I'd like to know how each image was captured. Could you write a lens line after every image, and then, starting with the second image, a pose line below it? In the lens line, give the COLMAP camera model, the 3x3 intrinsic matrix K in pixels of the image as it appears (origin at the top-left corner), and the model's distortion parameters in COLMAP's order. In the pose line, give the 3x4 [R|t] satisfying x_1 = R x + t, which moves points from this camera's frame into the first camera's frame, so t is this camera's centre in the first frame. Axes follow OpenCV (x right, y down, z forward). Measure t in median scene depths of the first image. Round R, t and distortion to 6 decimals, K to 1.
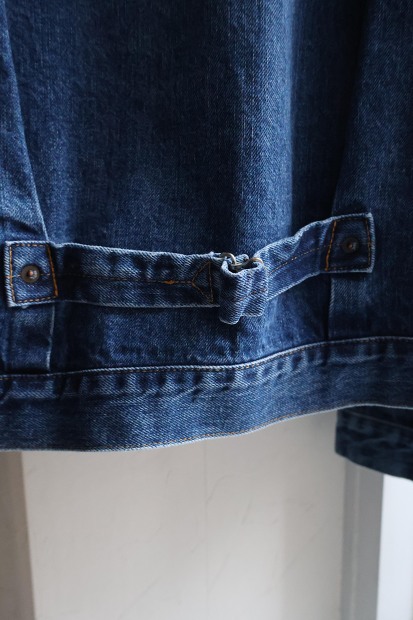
lens RADIAL K [[550.7, 0, 205.6], [0, 550.7, 310.0], [0, 0, 1]] dist [0.011292, -0.007438]
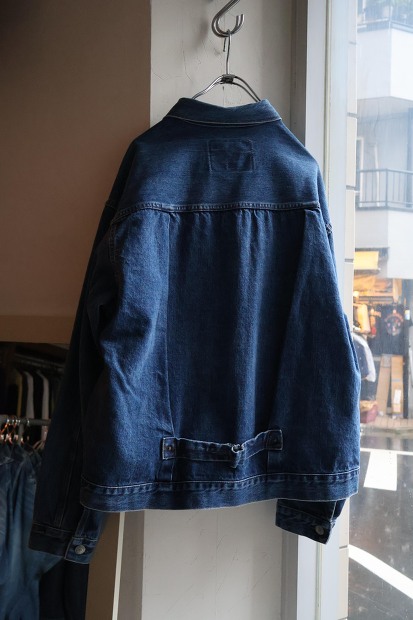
lens RADIAL K [[550.7, 0, 208.1], [0, 550.7, 312.6], [0, 0, 1]] dist [0.011292, -0.007438]
pose [[0.998712, 0.042221, 0.028147, -0.213850], [-0.035574, 0.978121, -0.204975, -0.179569], [-0.036185, 0.203709, 0.978362, -2.123940]]
